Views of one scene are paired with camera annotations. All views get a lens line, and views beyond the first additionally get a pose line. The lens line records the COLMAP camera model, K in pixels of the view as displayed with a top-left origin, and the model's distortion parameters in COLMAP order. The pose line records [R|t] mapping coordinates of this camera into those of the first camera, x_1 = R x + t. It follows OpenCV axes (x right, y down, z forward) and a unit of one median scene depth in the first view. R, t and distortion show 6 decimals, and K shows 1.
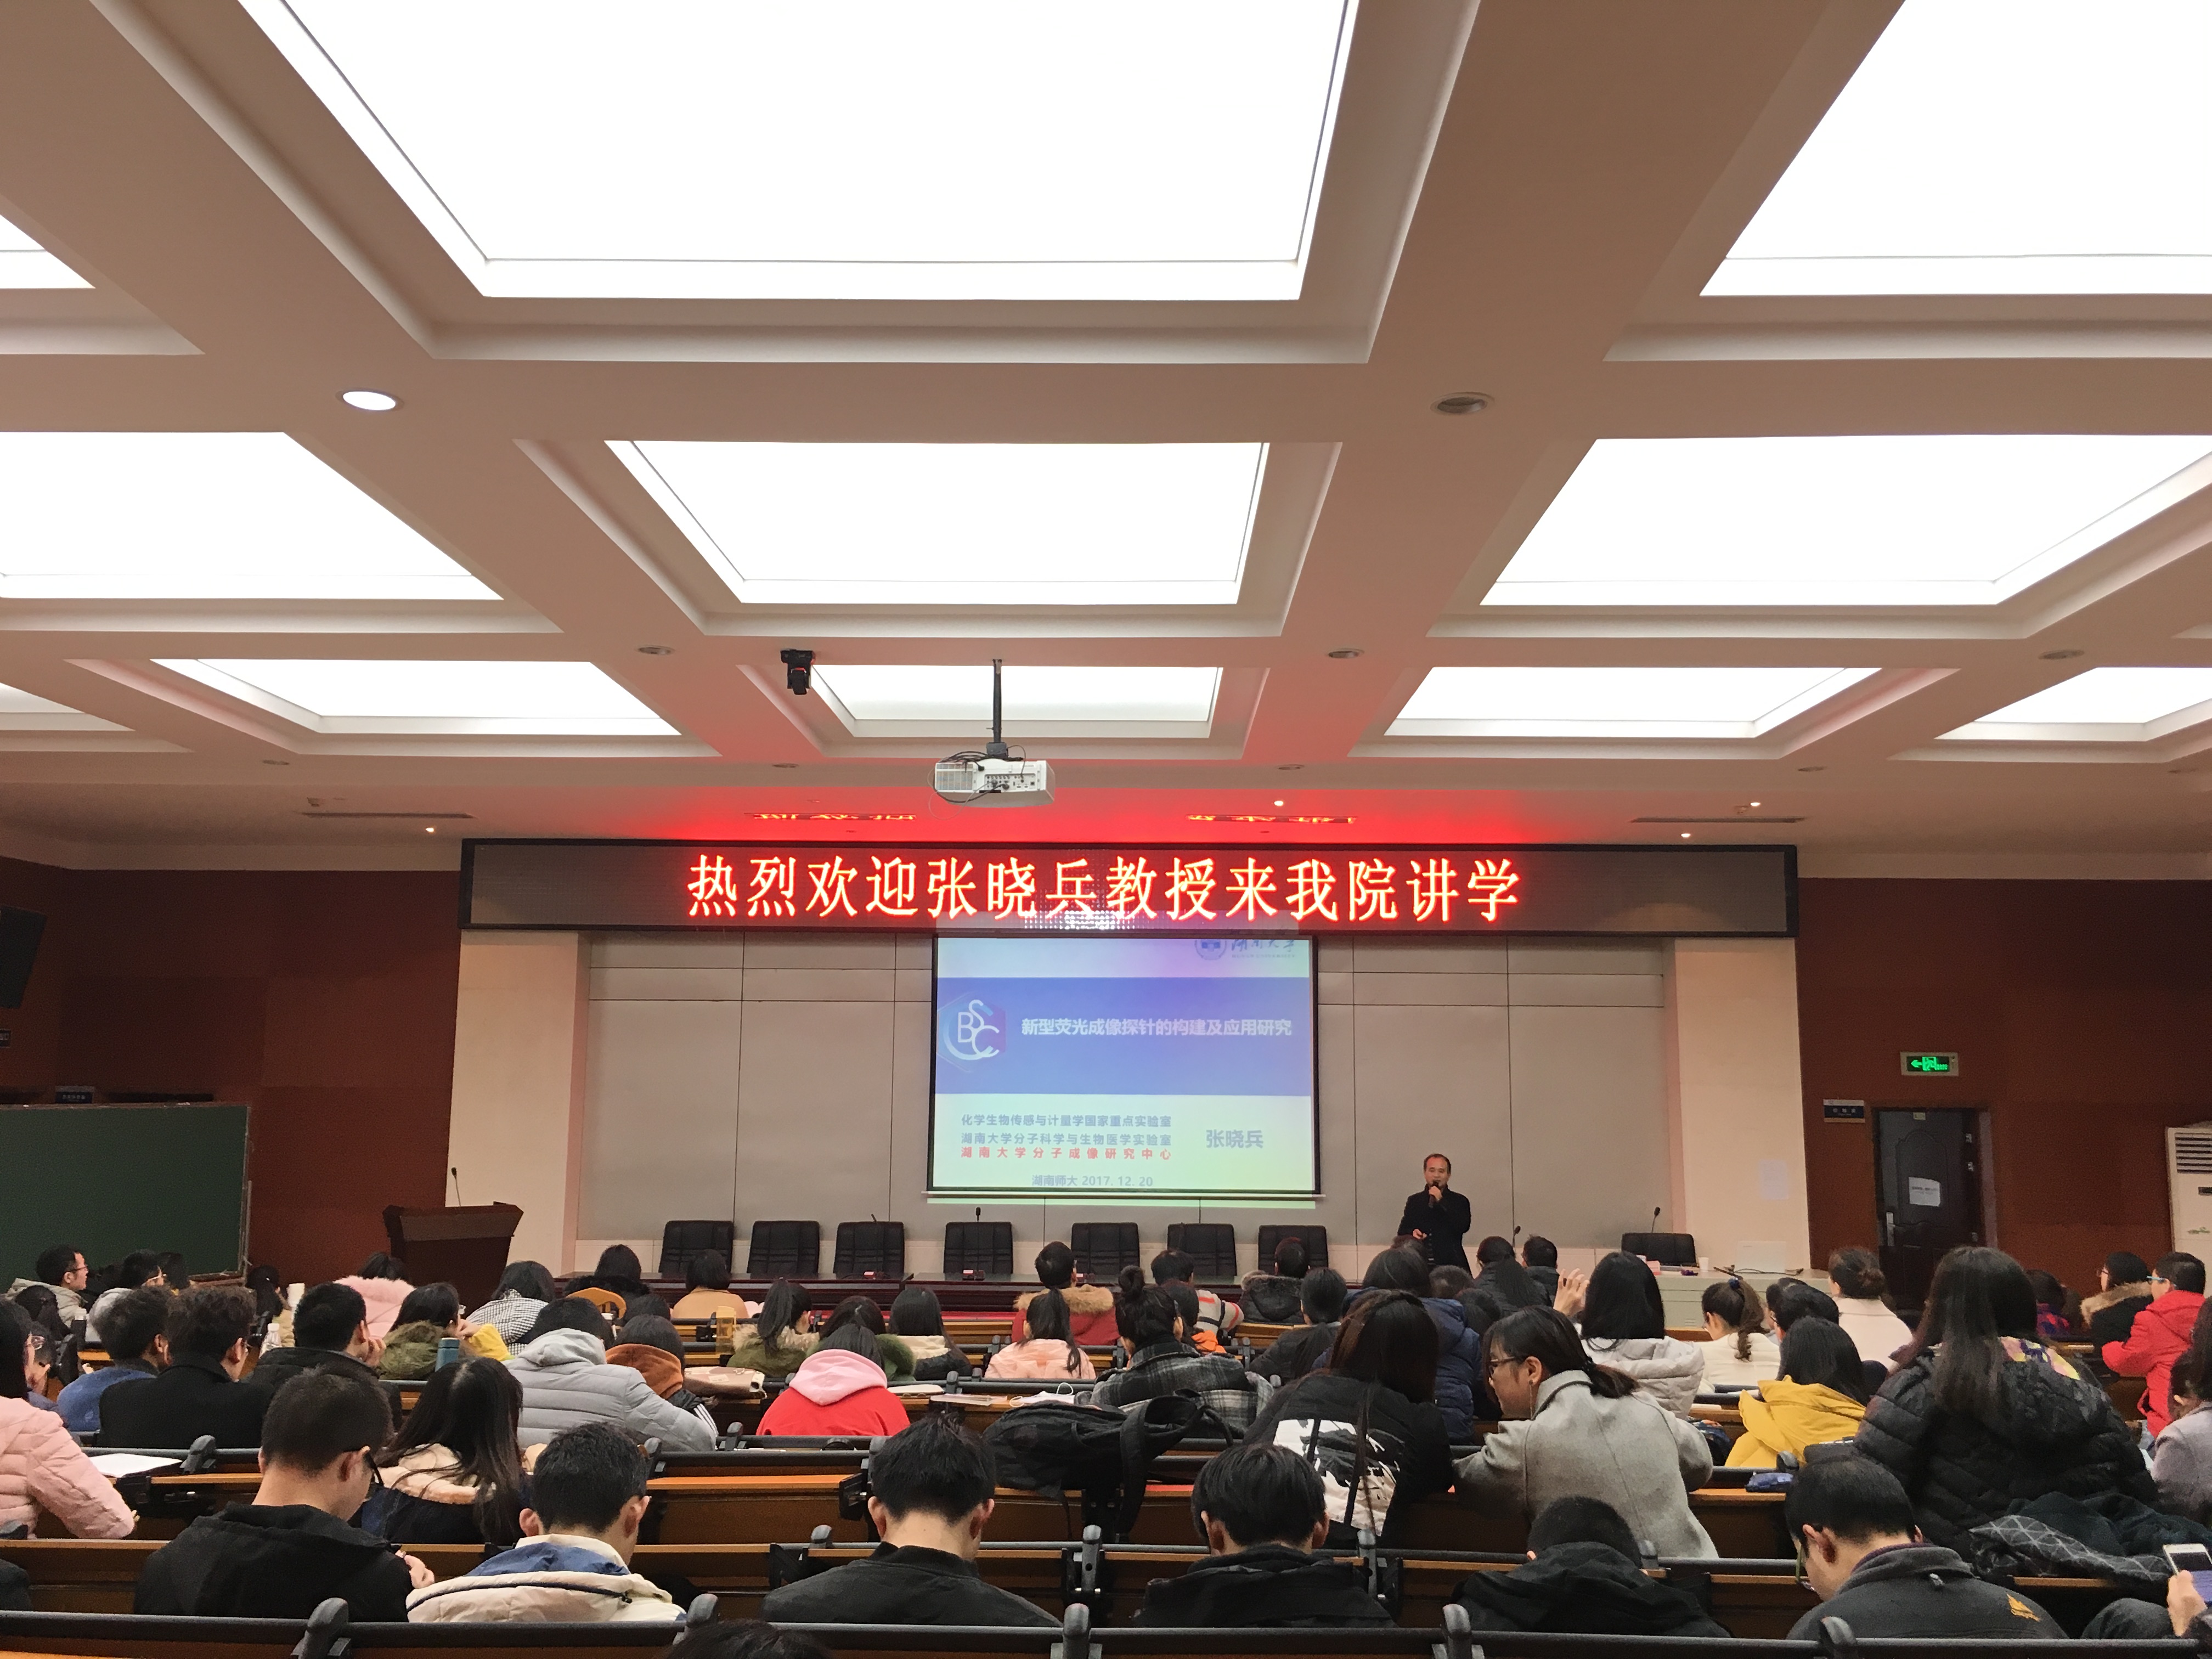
lens RADIAL K [[1896.7, 0, 1106.0], [0, 1896.7, 829.5], [0, 0, 1]] dist [0.063160, -0.002259]
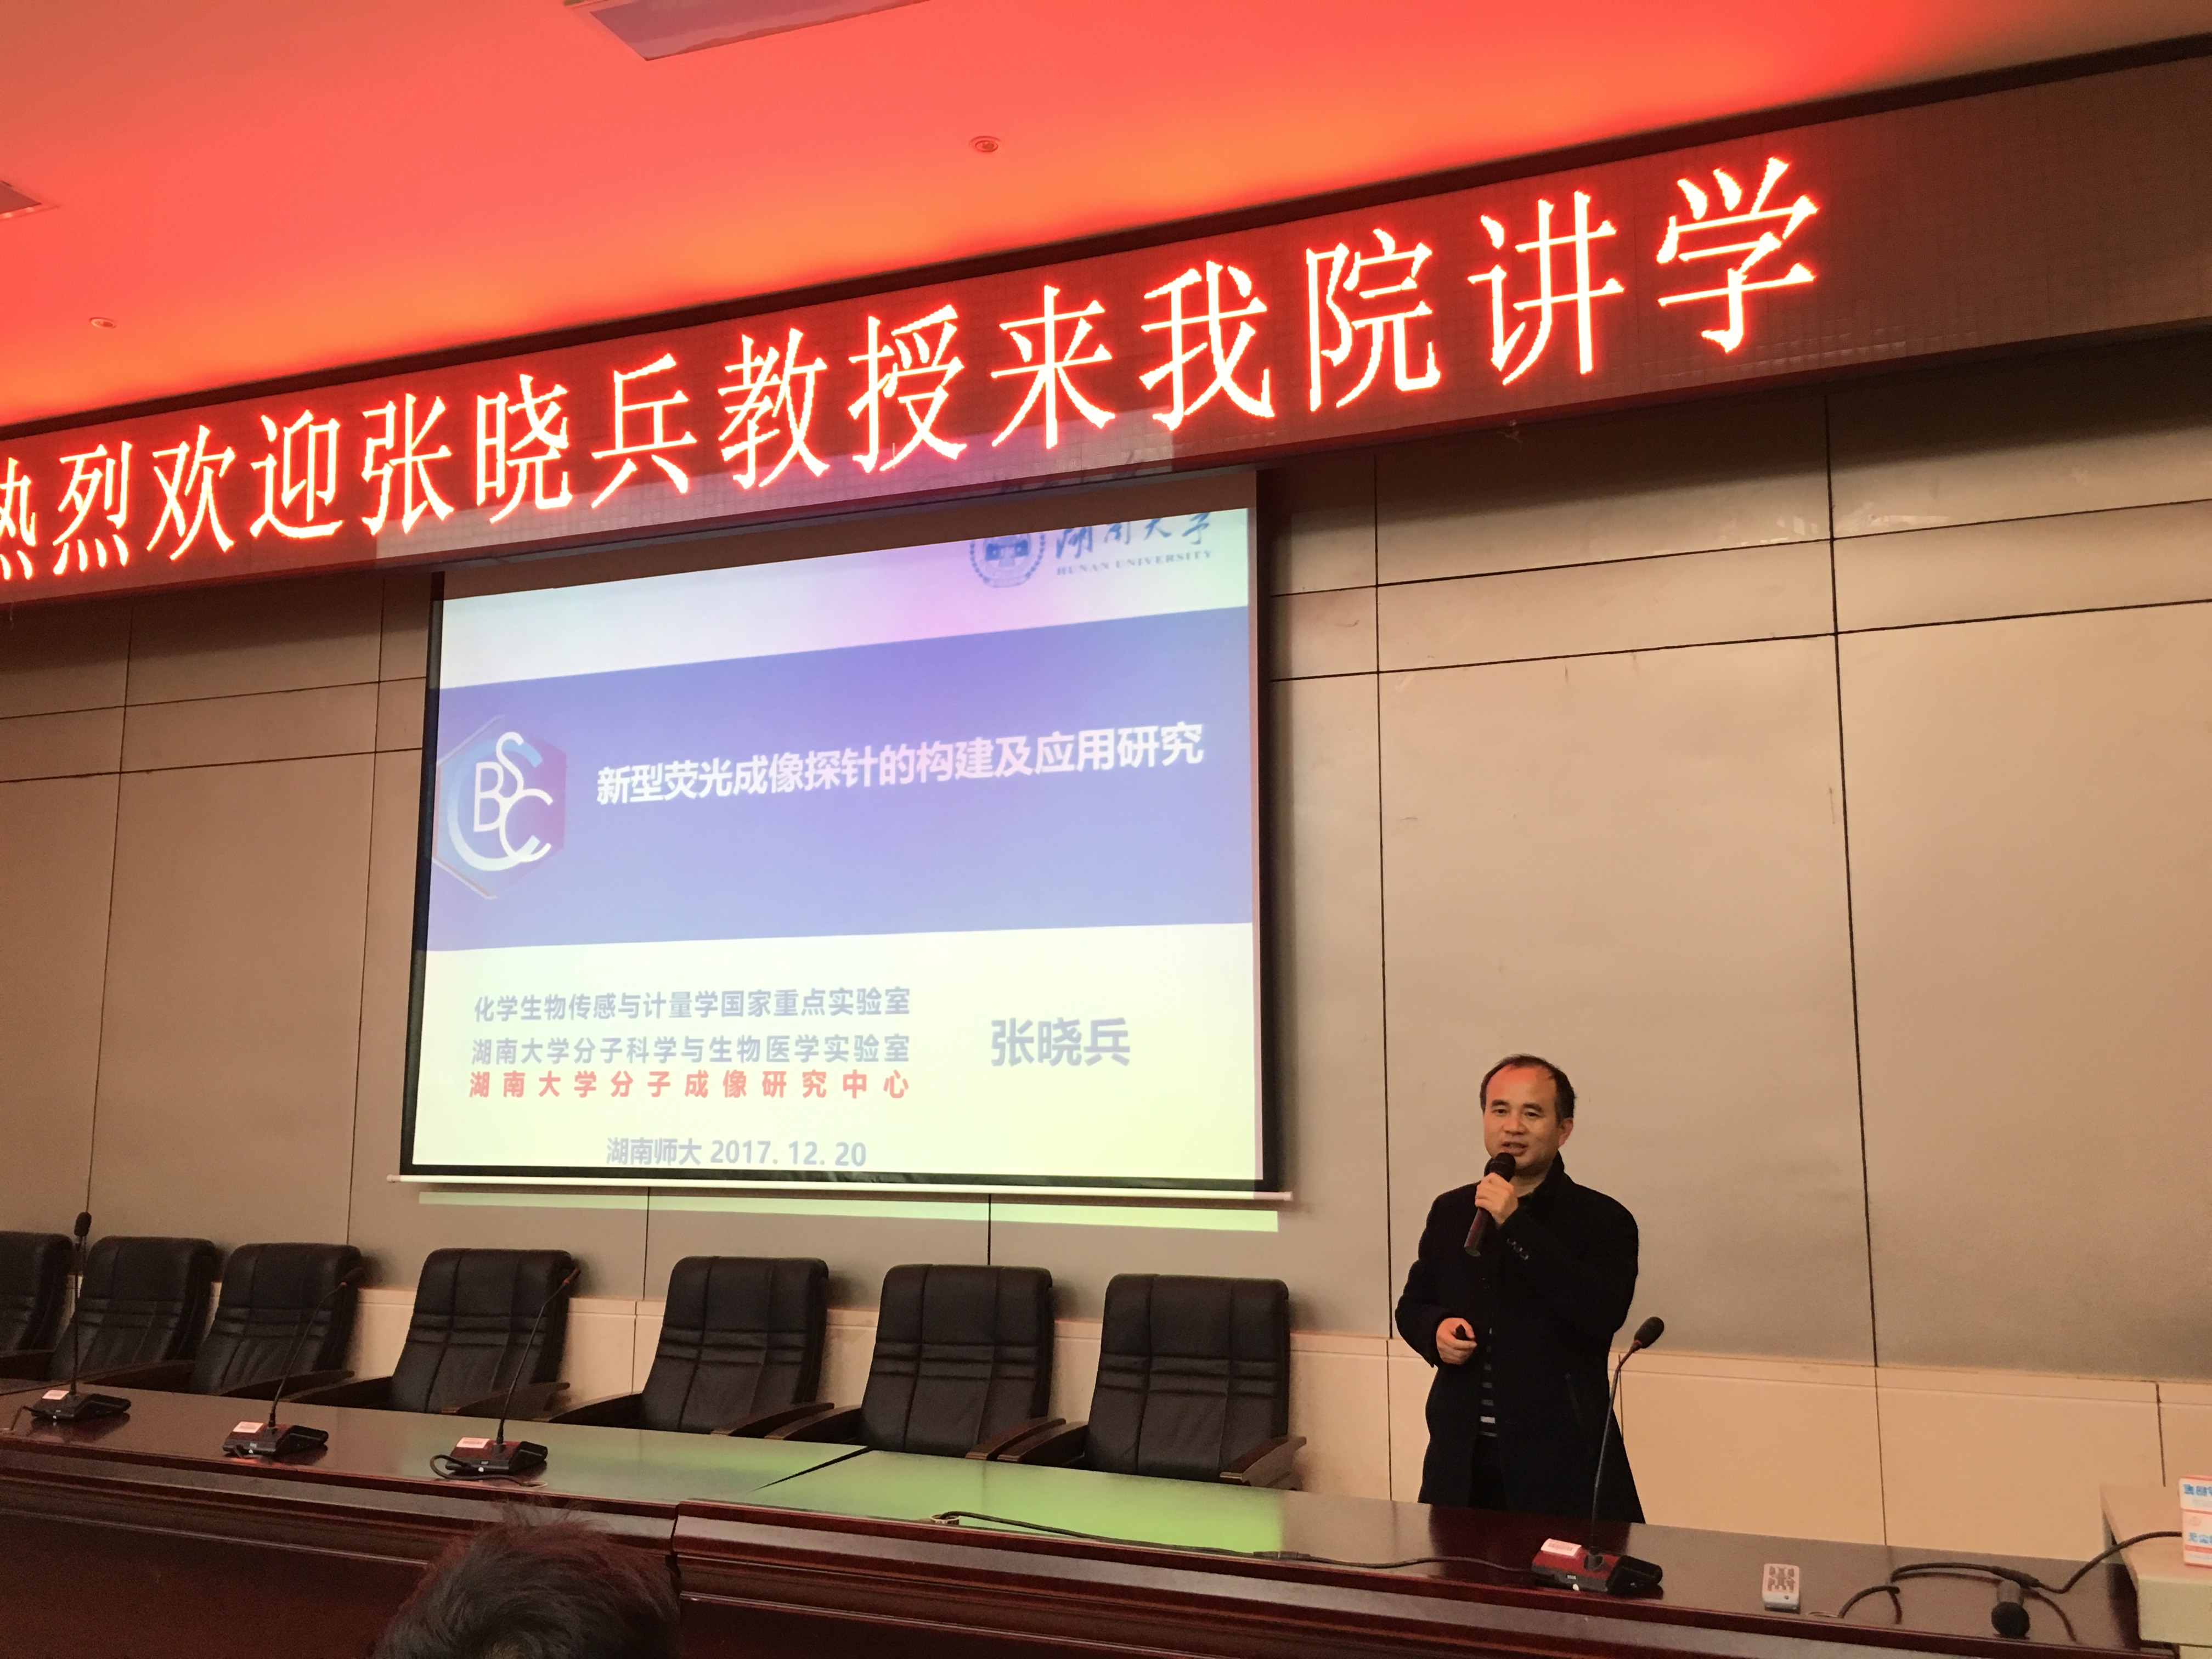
lens RADIAL K [[1896.7, 0, 1106.0], [0, 1896.7, 829.5], [0, 0, 1]] dist [0.063160, -0.002259]
pose [[0.931549, -0.055548, -0.359347, 0.215197], [0.049066, 0.998427, -0.027143, 0.132371], [0.360289, 0.007653, 0.932809, 0.656159]]
